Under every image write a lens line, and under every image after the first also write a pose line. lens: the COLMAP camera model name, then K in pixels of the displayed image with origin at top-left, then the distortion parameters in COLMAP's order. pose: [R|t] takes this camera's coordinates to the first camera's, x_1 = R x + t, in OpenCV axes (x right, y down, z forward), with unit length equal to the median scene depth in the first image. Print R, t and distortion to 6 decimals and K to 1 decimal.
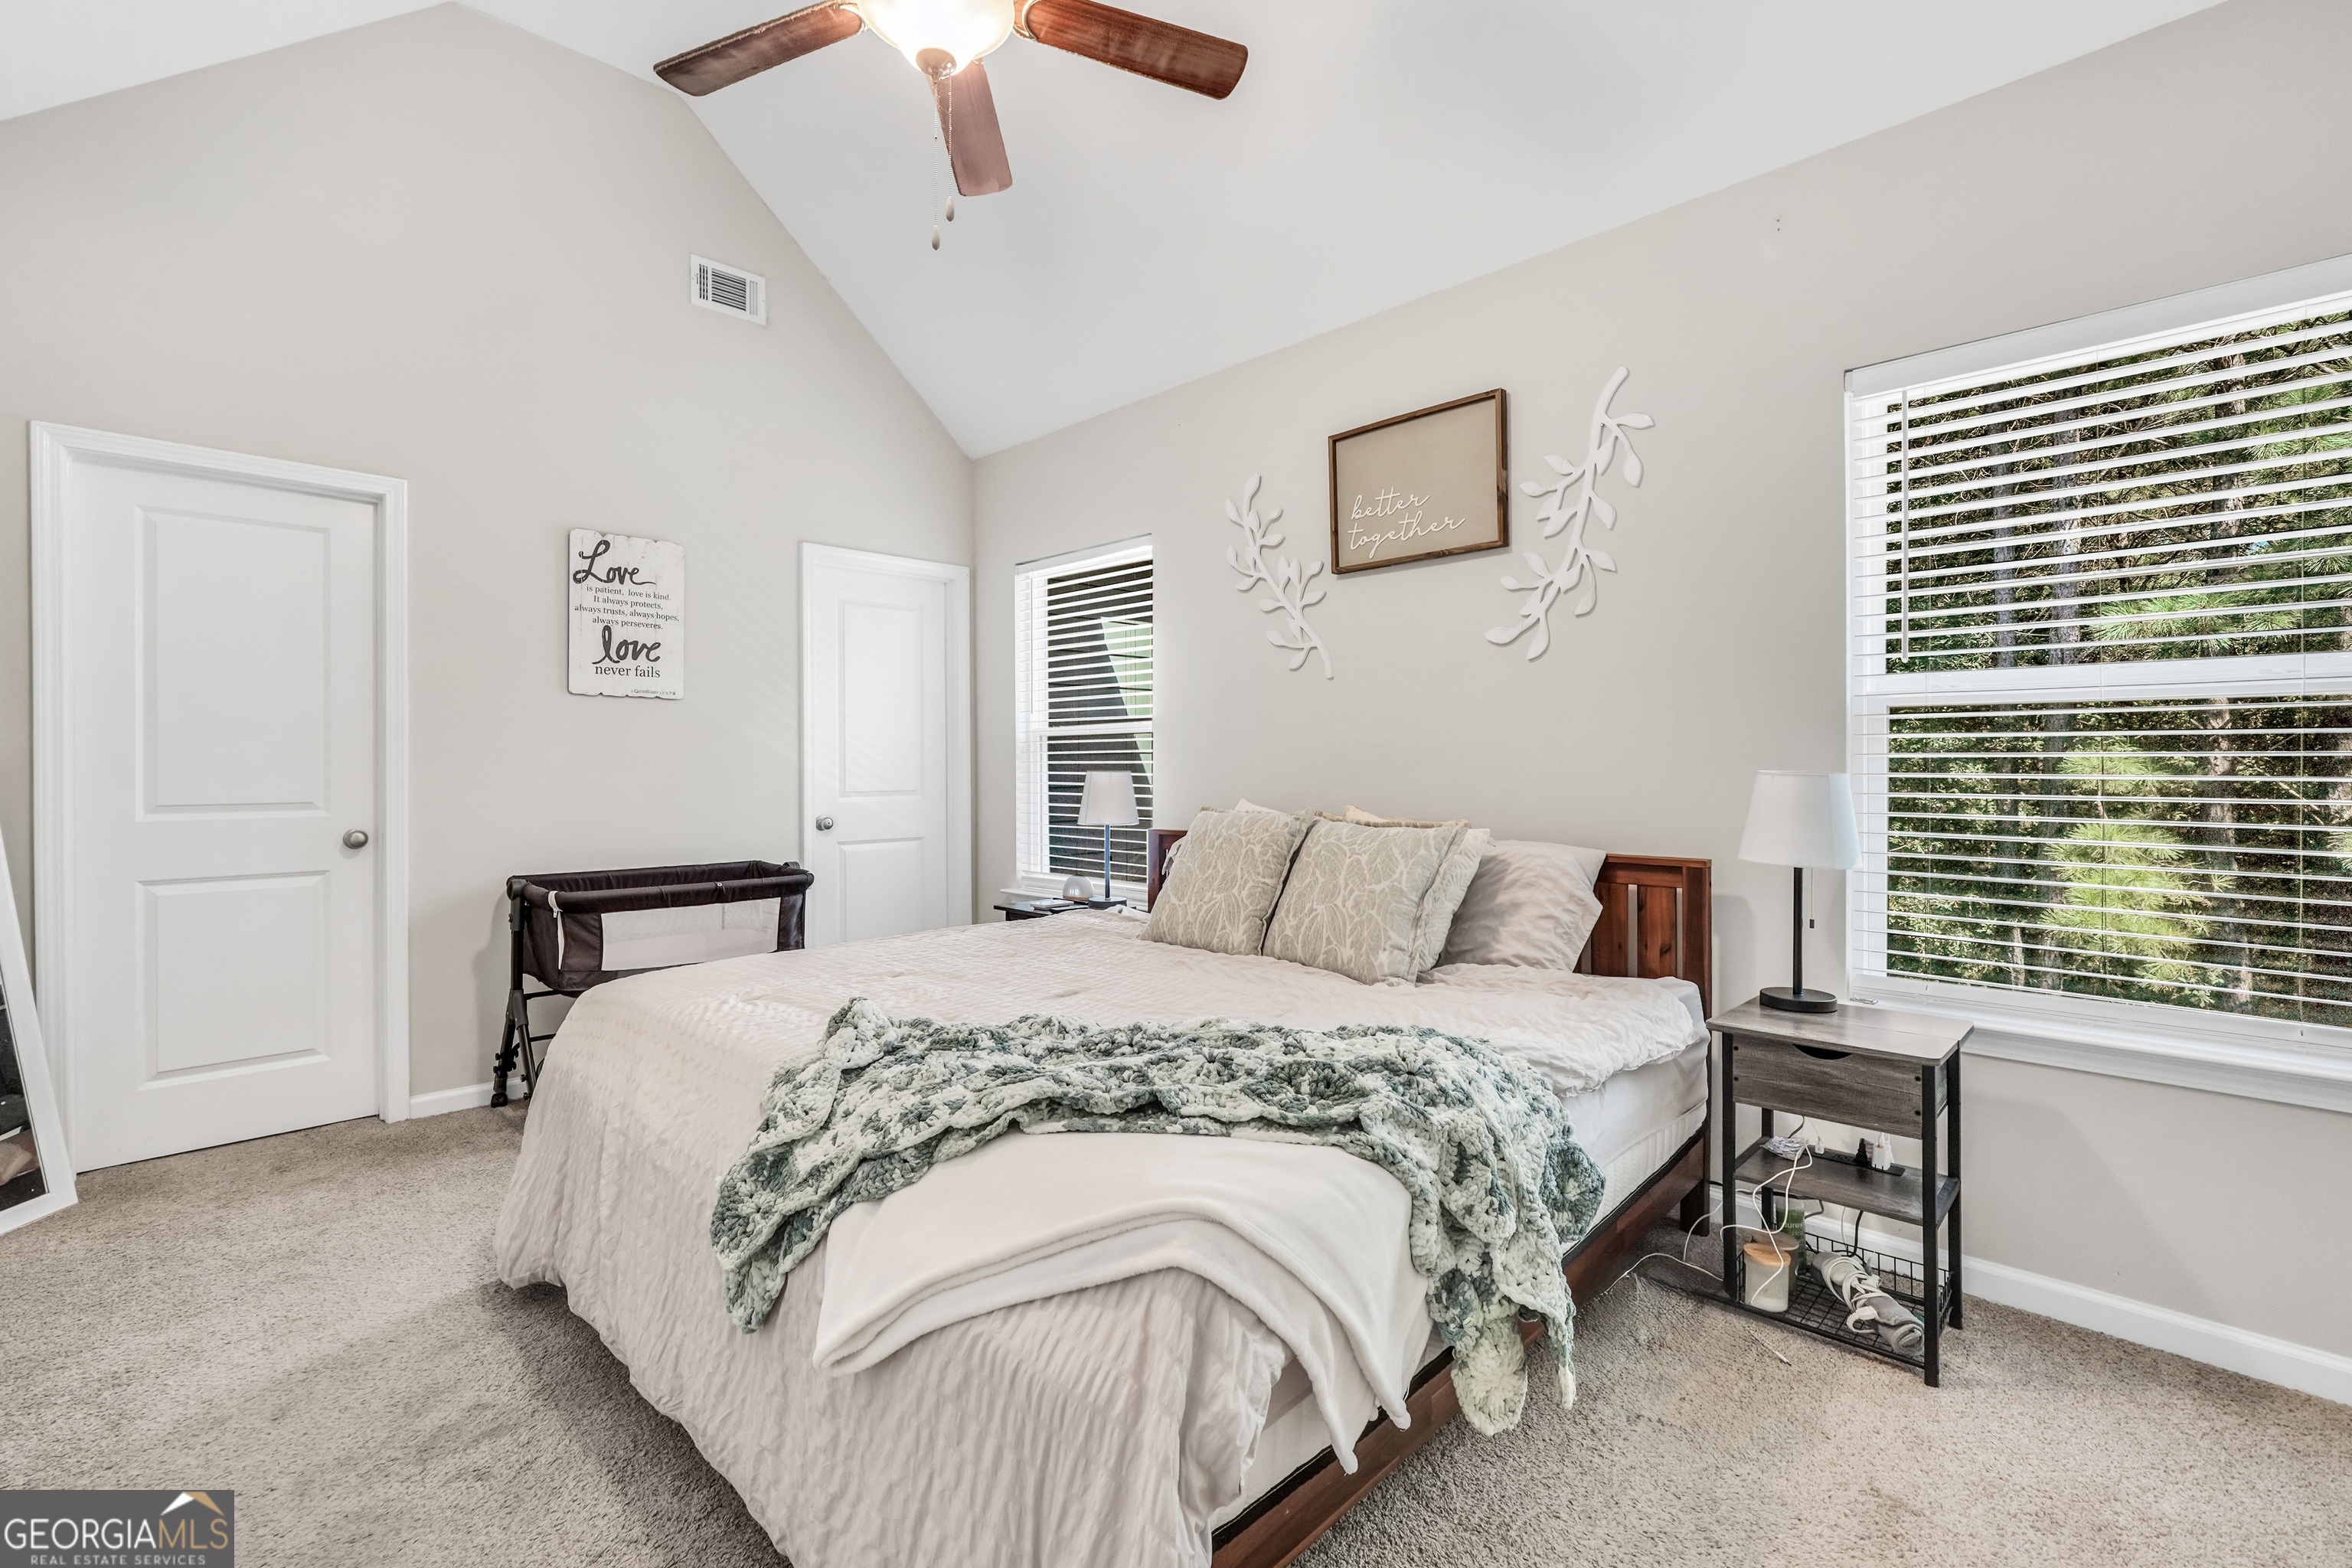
lens RADIAL K [[999.8, 0, 1159.7], [0, 999.8, 783.7], [0, 0, 1]] dist [-0.018537, 0.007371]
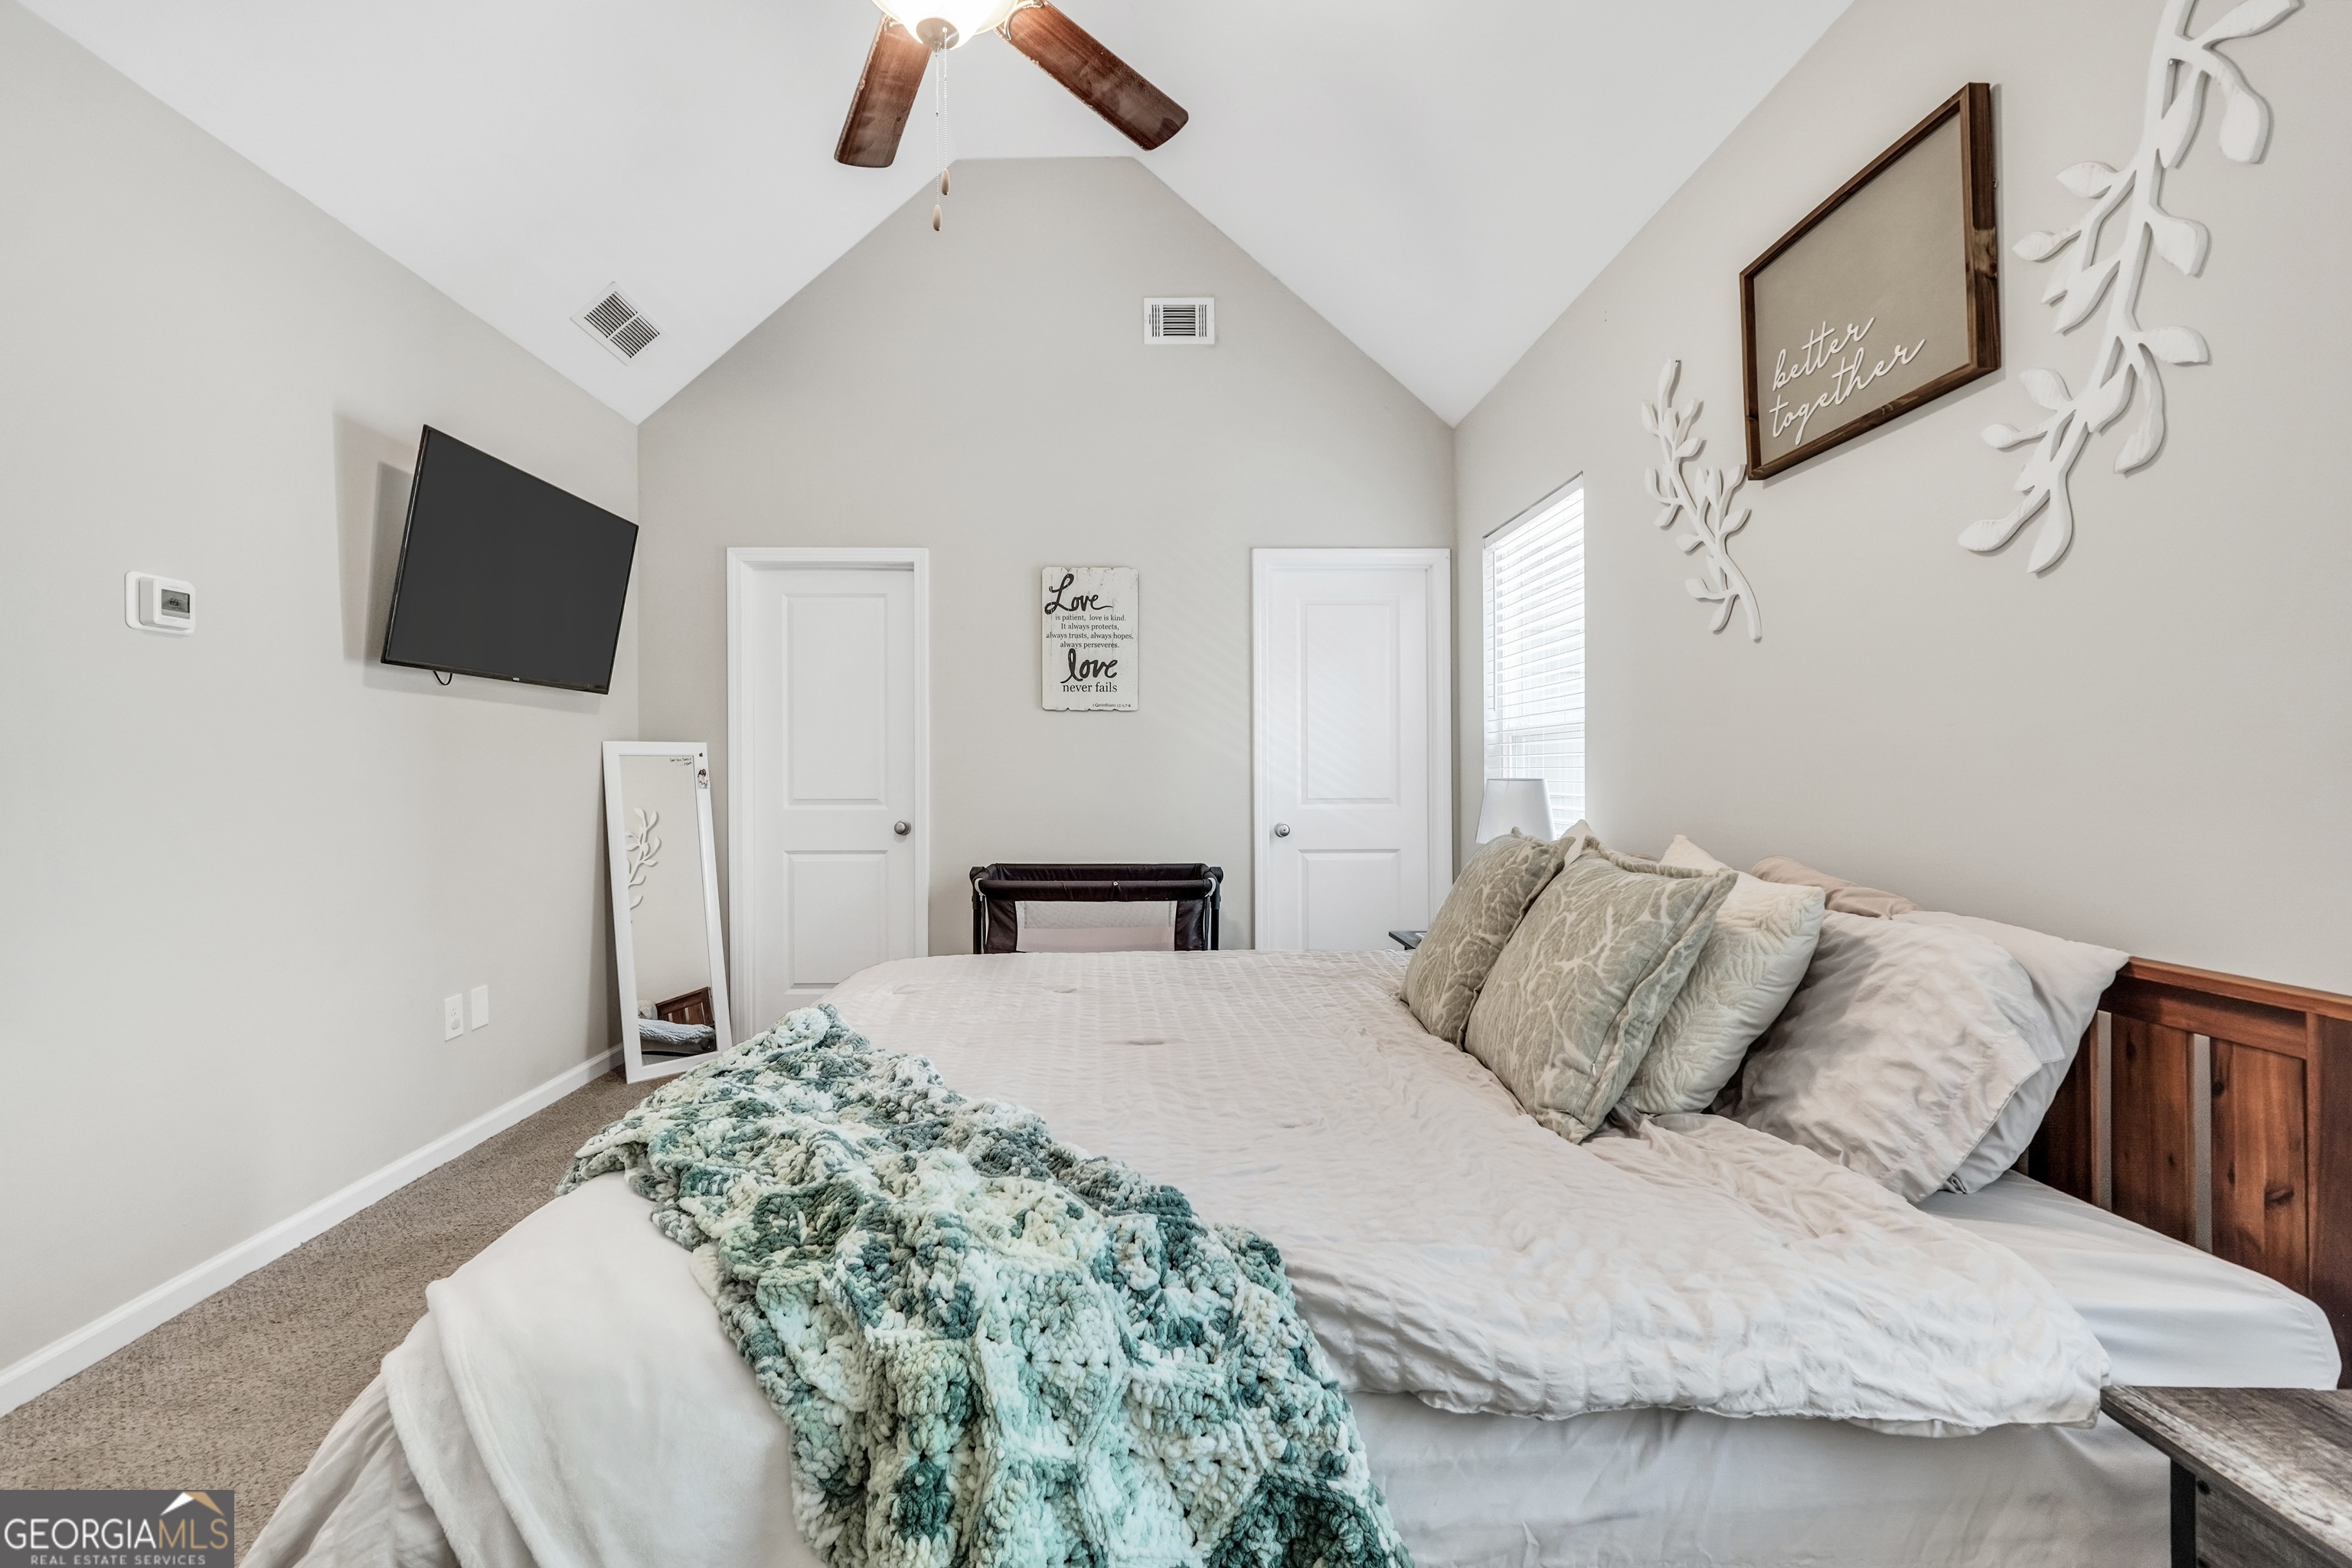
lens RADIAL K [[999.8, 0, 1159.7], [0, 999.8, 783.7], [0, 0, 1]] dist [-0.018537, 0.007371]
pose [[0.733460, 0.009007, -0.679673, 0.344647], [-0.012235, 0.999925, 0.000047, -0.006778], [0.679623, 0.008282, 0.733515, 0.269000]]
